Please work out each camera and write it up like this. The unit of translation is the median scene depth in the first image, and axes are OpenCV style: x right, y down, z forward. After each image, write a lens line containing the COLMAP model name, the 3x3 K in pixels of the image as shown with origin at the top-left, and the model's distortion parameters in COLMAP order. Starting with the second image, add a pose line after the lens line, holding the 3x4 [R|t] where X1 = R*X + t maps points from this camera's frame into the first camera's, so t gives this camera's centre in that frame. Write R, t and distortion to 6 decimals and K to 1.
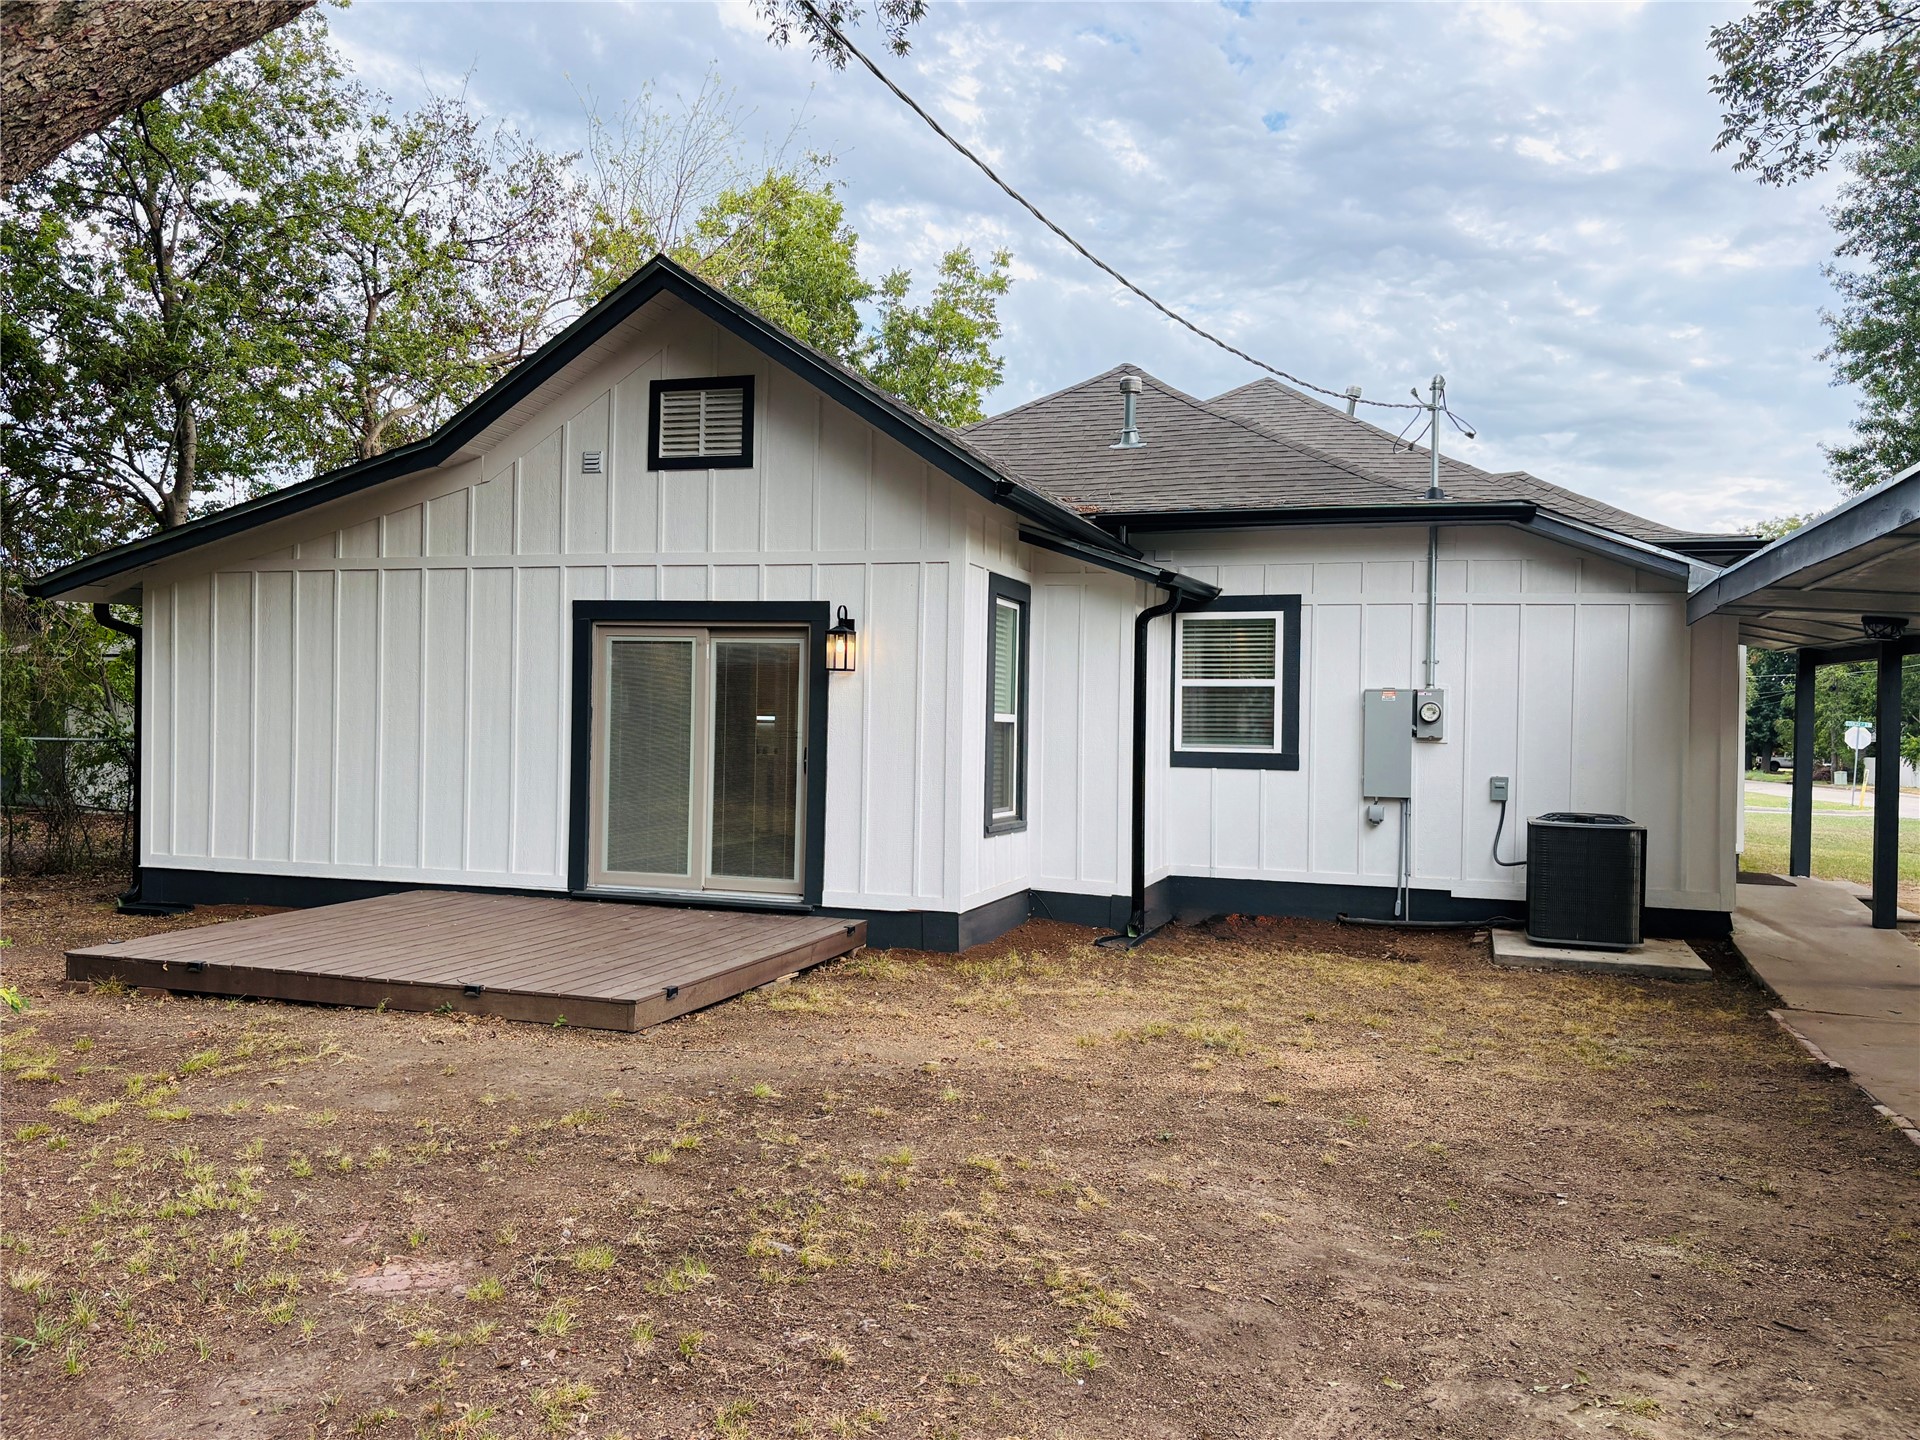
lens RADIAL K [[1425.5, 0, 960.0], [0, 1425.5, 720.0], [0, 0, 1]] dist [0.090980, -0.000026]
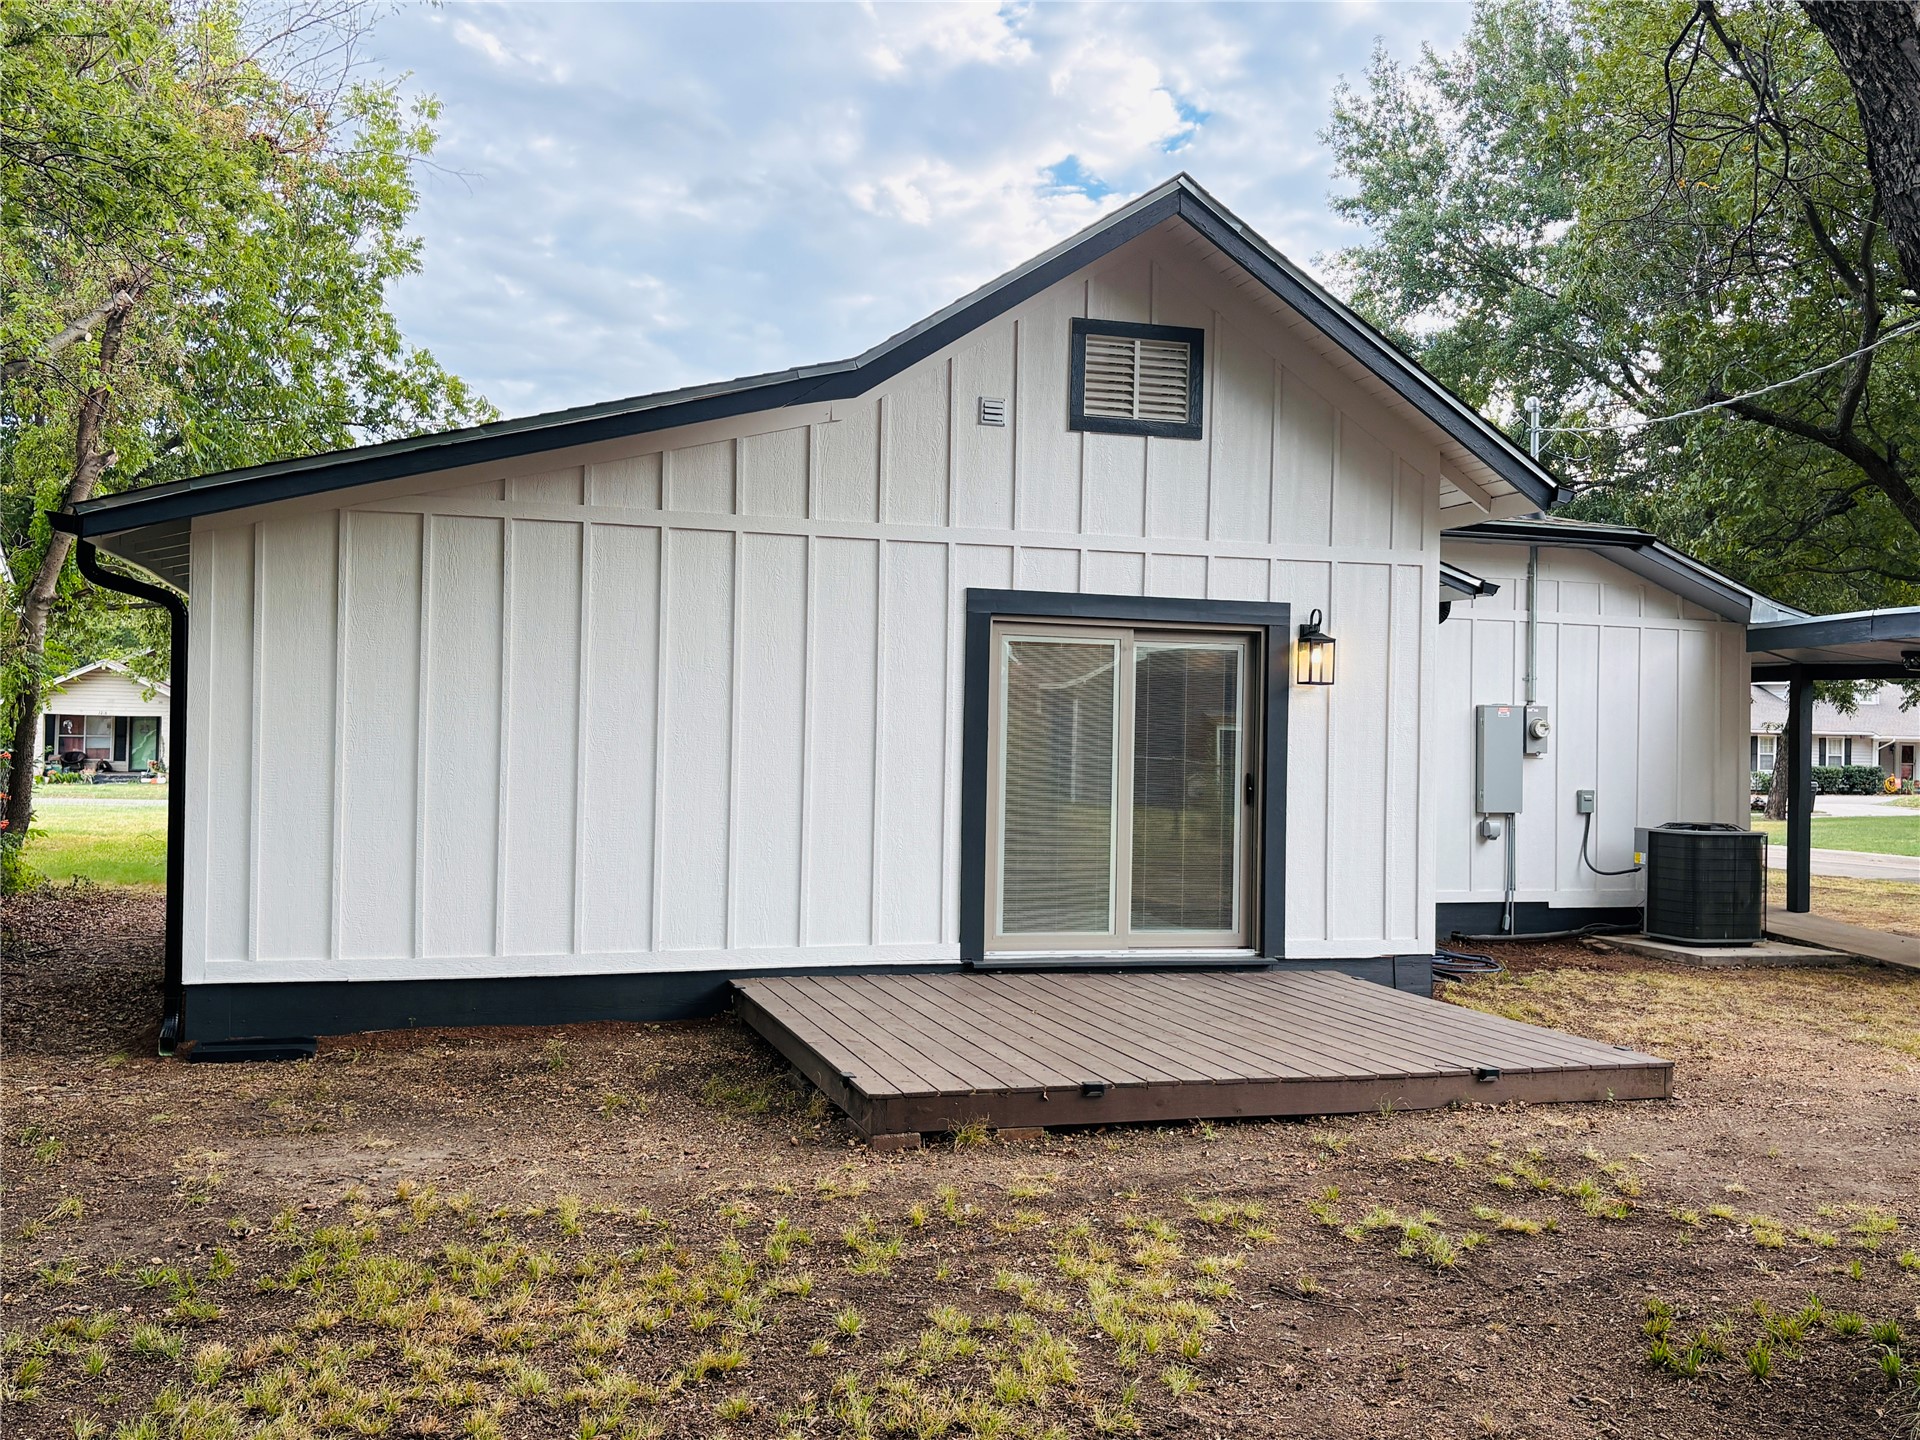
lens RADIAL K [[1739.3, 0, 962.3], [0, 1739.3, 716.7], [0, 0, 1]] dist [0.139448, -0.000008]
pose [[0.820501, 0.002637, 0.571639, -0.811415], [-0.001929, 0.999996, -0.001844, -0.011901], [-0.571642, 0.000410, 0.820503, 0.231593]]
